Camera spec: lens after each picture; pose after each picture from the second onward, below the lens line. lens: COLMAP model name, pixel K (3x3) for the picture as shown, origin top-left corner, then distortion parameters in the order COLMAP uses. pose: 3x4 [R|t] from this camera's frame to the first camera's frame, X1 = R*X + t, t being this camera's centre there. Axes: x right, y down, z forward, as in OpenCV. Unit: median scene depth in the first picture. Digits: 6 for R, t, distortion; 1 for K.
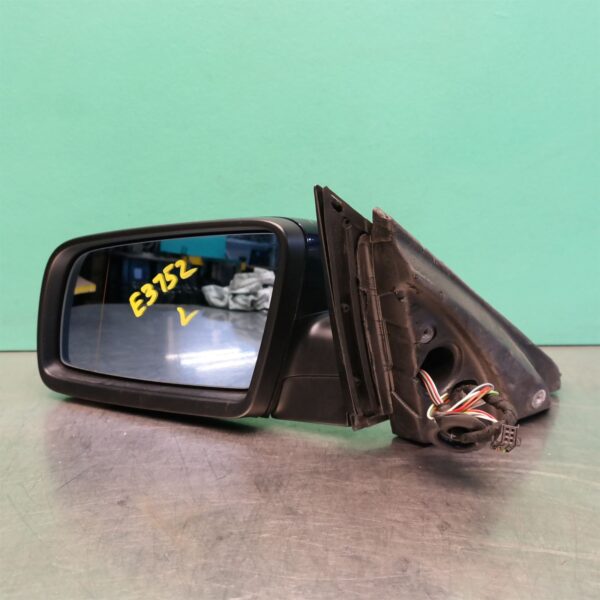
lens RADIAL K [[778.2, 0, 300.0], [0, 778.2, 300.0], [0, 0, 1]] dist [0.024228, -0.036946]
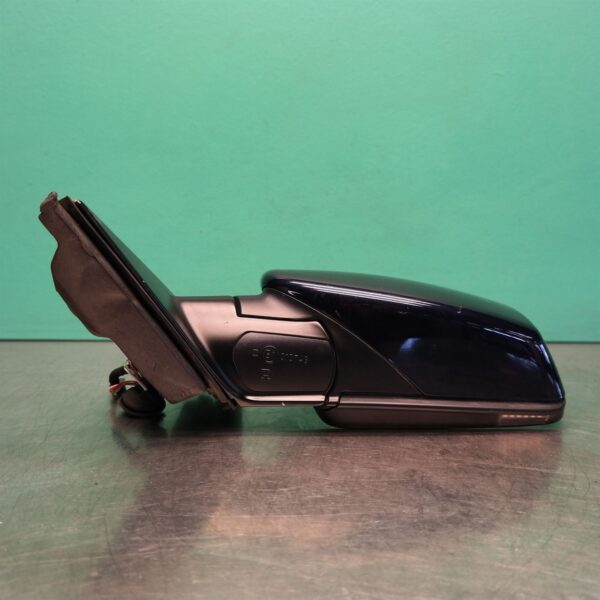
lens RADIAL K [[698.8, 0, 300.0], [0, 698.8, 300.0], [0, 0, 1]] dist [-0.001426, 0.012398]
pose [[0.998433, 0.008469, -0.055319, 0.007199], [-0.011762, 0.998160, -0.059487, 0.107047], [0.054714, 0.060045, 0.996695, -0.172819]]
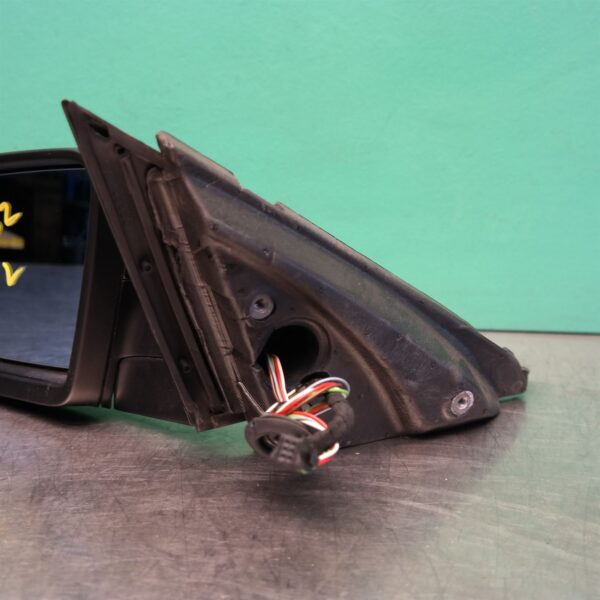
lens RADIAL K [[952.7, 0, 300.0], [0, 952.7, 300.0], [0, 0, 1]] dist [-0.026624, -0.026335]
pose [[0.985610, 0.038401, -0.164614, 0.391470], [-0.032389, 0.998712, 0.039050, 0.000804], [0.165901, -0.033157, 0.985585, 0.133335]]
